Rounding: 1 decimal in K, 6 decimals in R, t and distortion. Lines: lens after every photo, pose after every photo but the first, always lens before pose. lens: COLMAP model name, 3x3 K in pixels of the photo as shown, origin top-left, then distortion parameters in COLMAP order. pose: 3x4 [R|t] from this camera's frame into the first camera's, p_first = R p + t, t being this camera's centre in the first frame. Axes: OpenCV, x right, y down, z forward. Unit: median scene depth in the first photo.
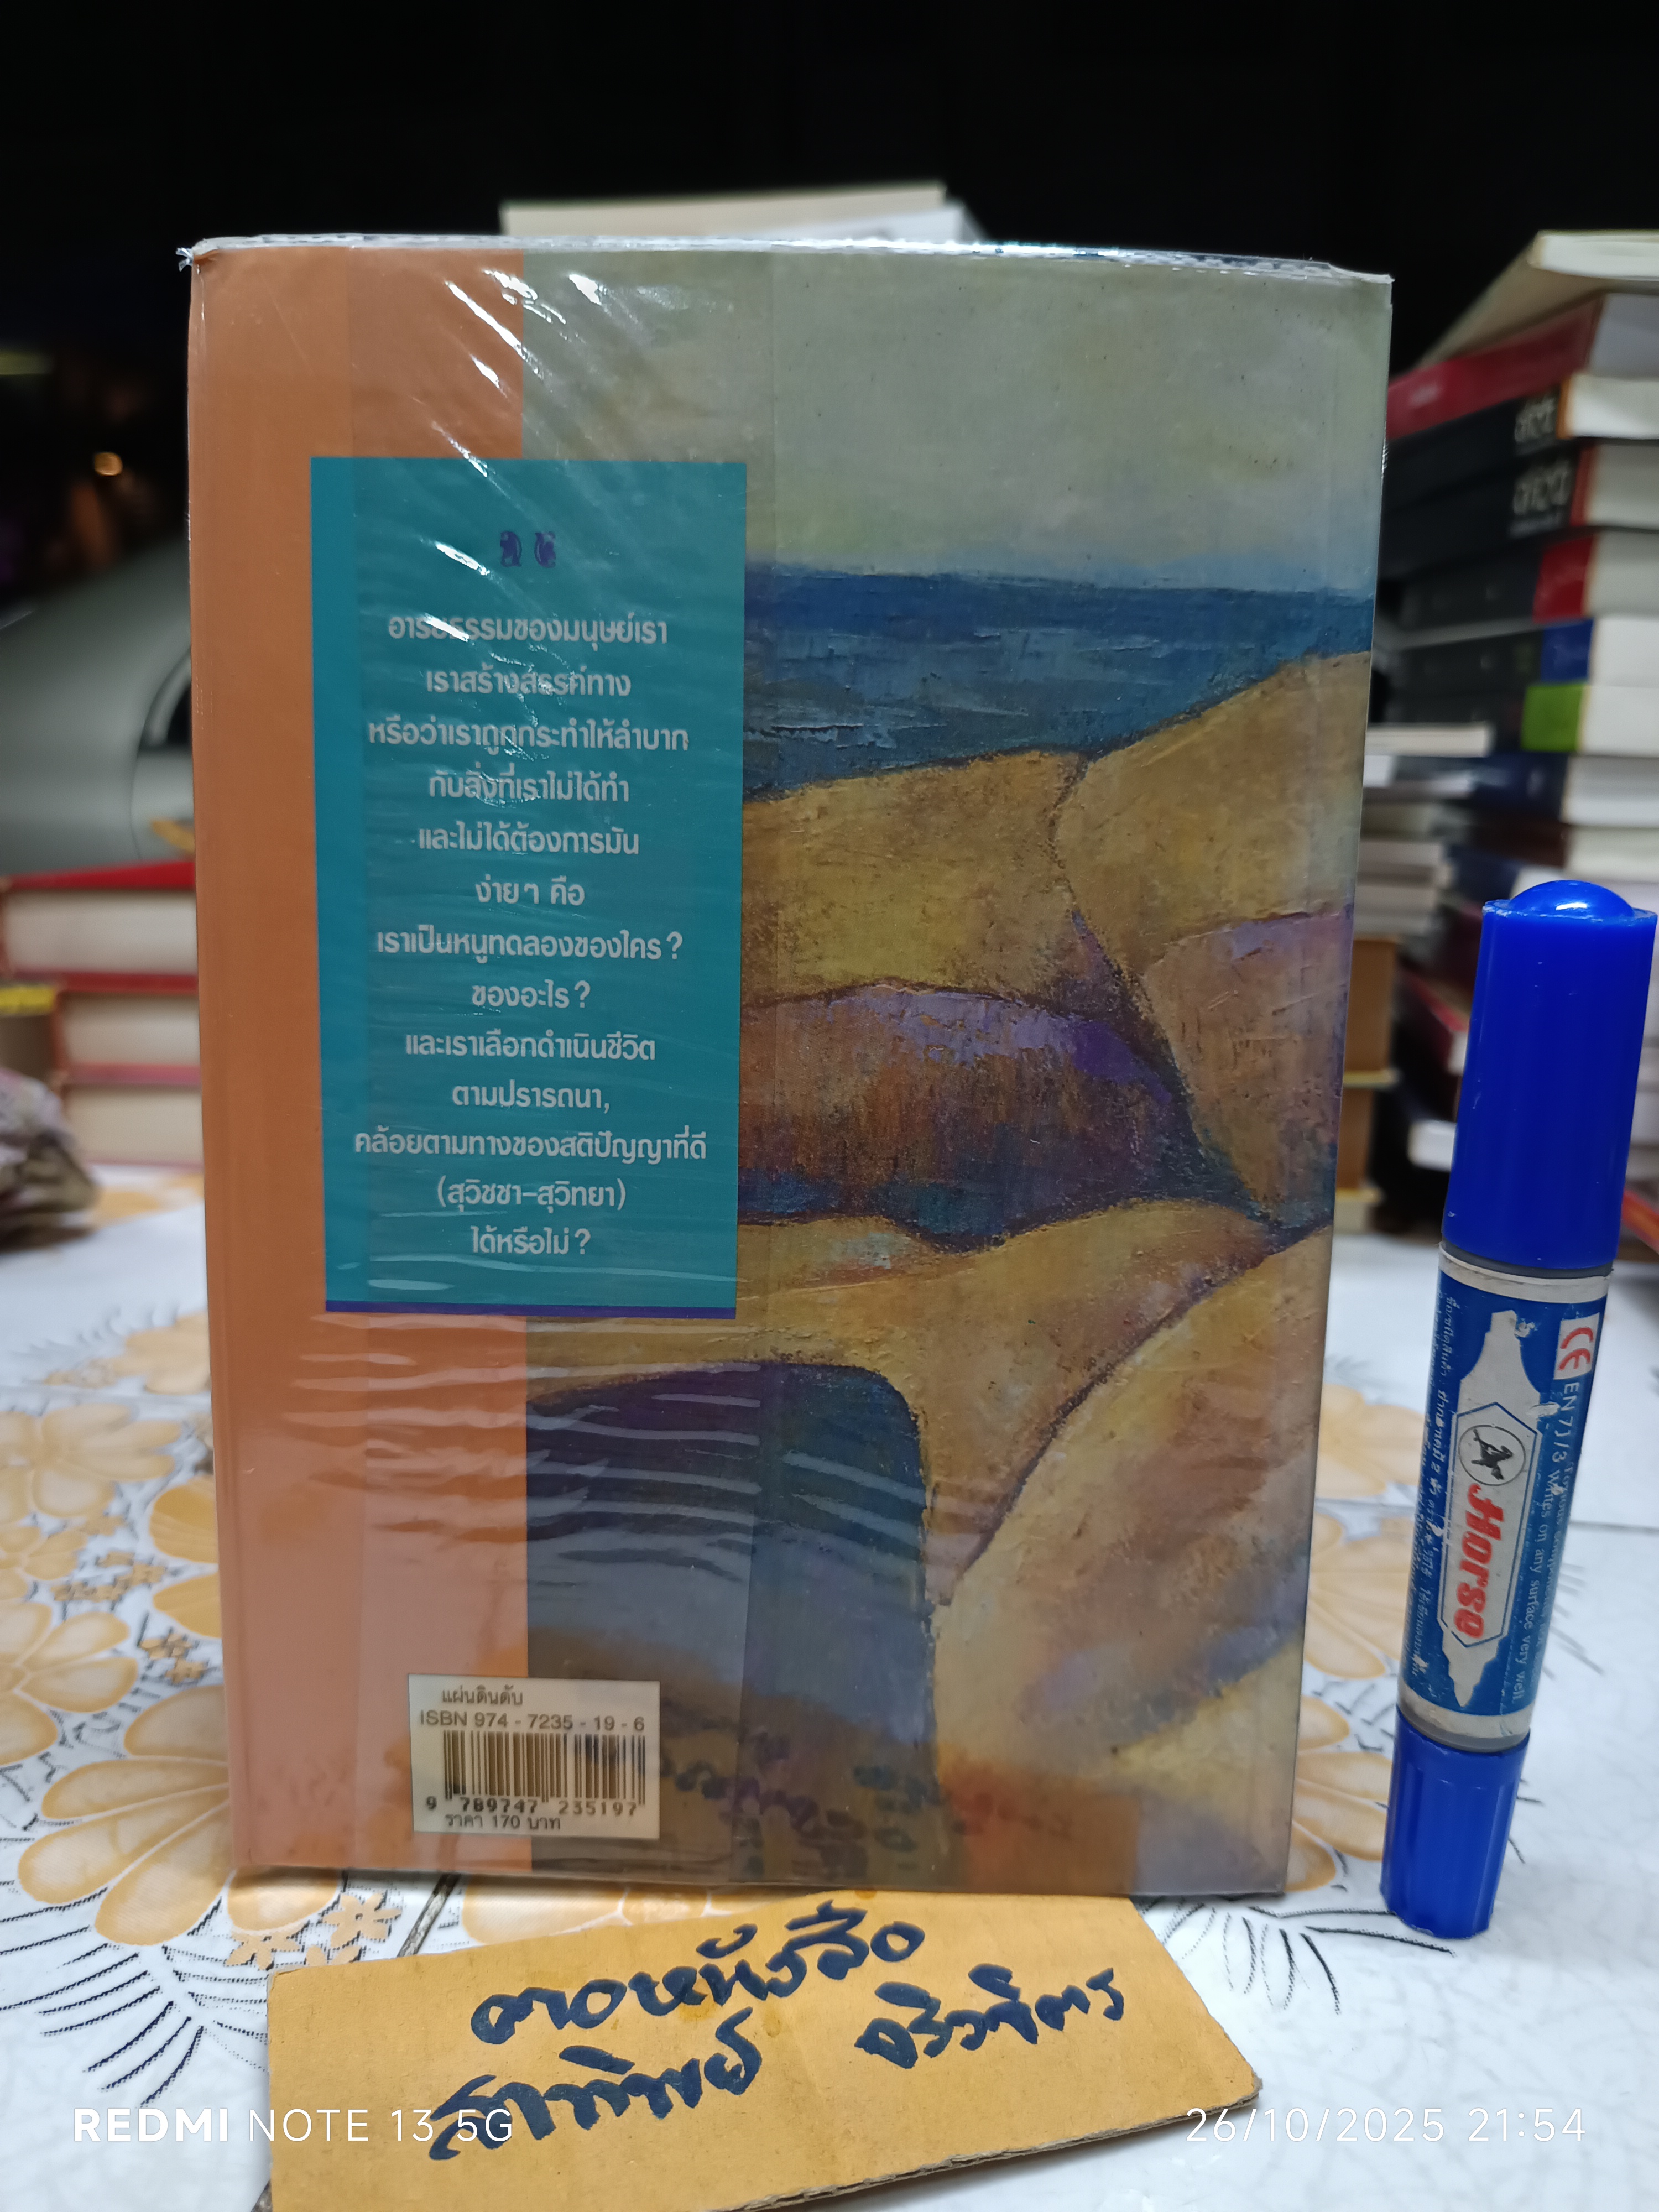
lens RADIAL K [[1617.6, 0, 829.5], [0, 1617.6, 1106.0], [0, 0, 1]] dist [-0.020517, -0.004336]
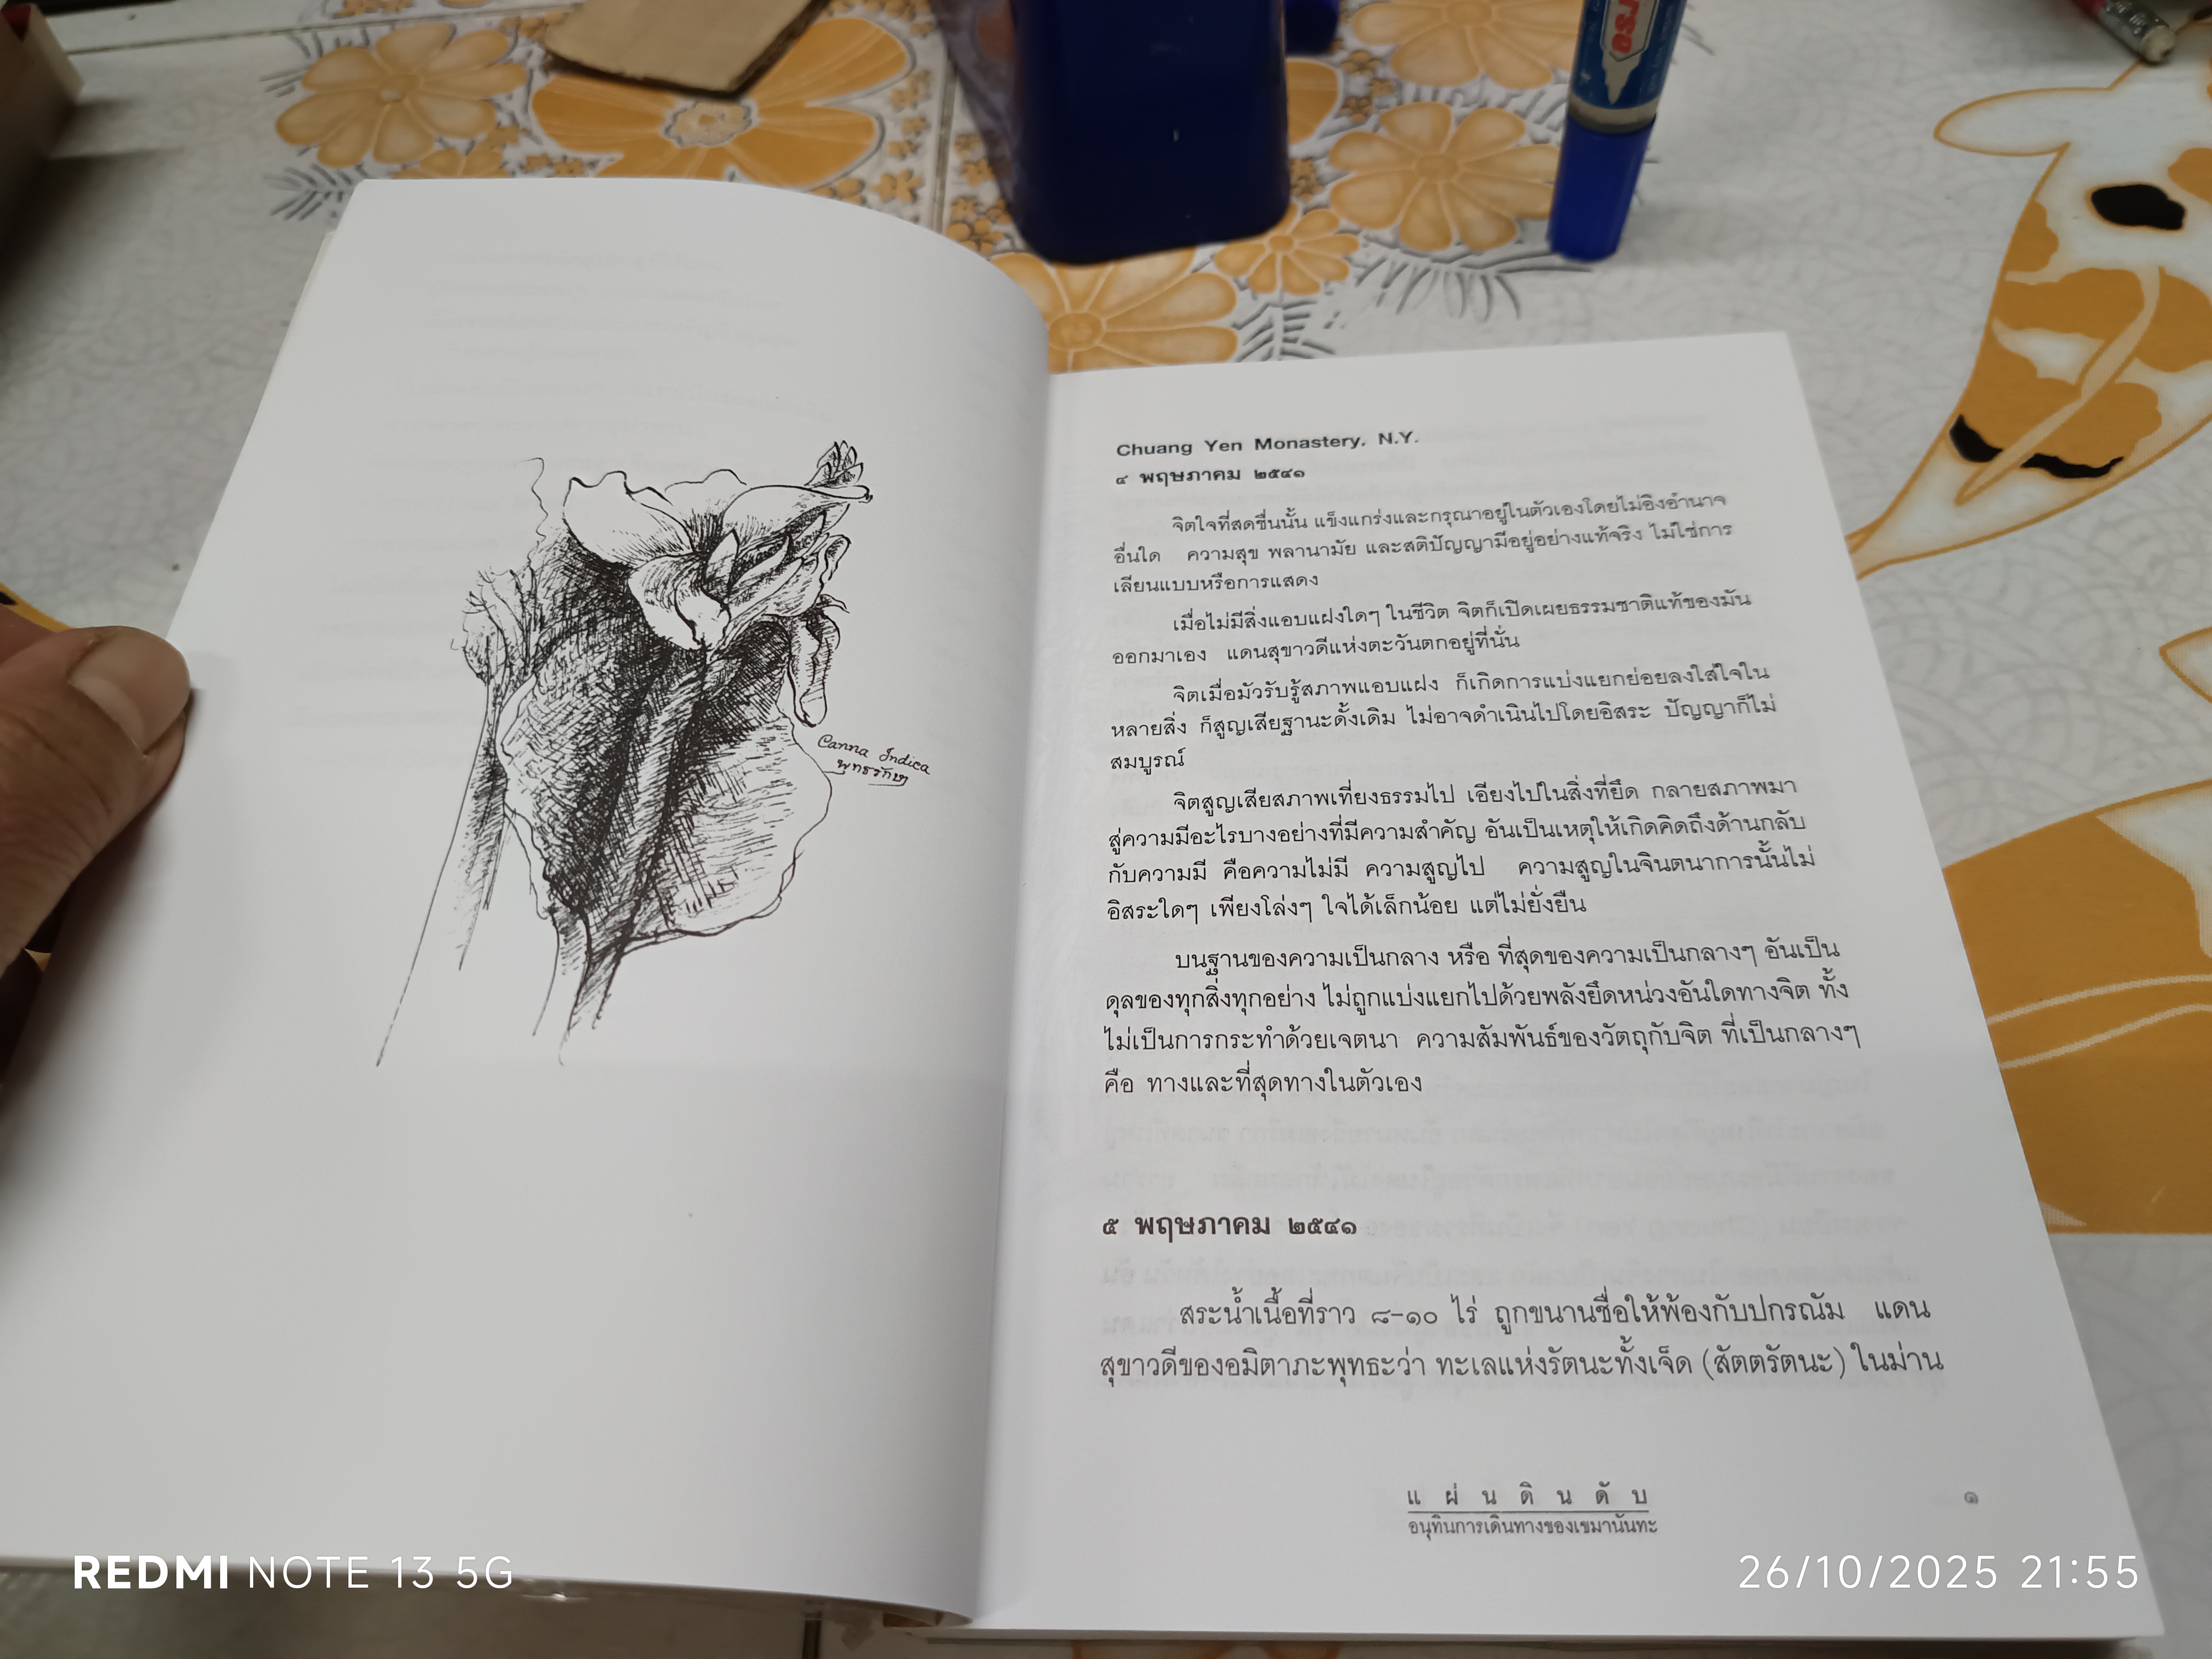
lens RADIAL K [[1617.6, 0, 1106.0], [0, 1617.6, 829.5], [0, 0, 1]] dist [-0.020517, -0.004336]
pose [[0.983236, -0.181699, 0.015222, -0.191172], [0.122747, 0.721332, 0.681626, -0.193205], [-0.134831, -0.668331, 0.731543, -0.424210]]
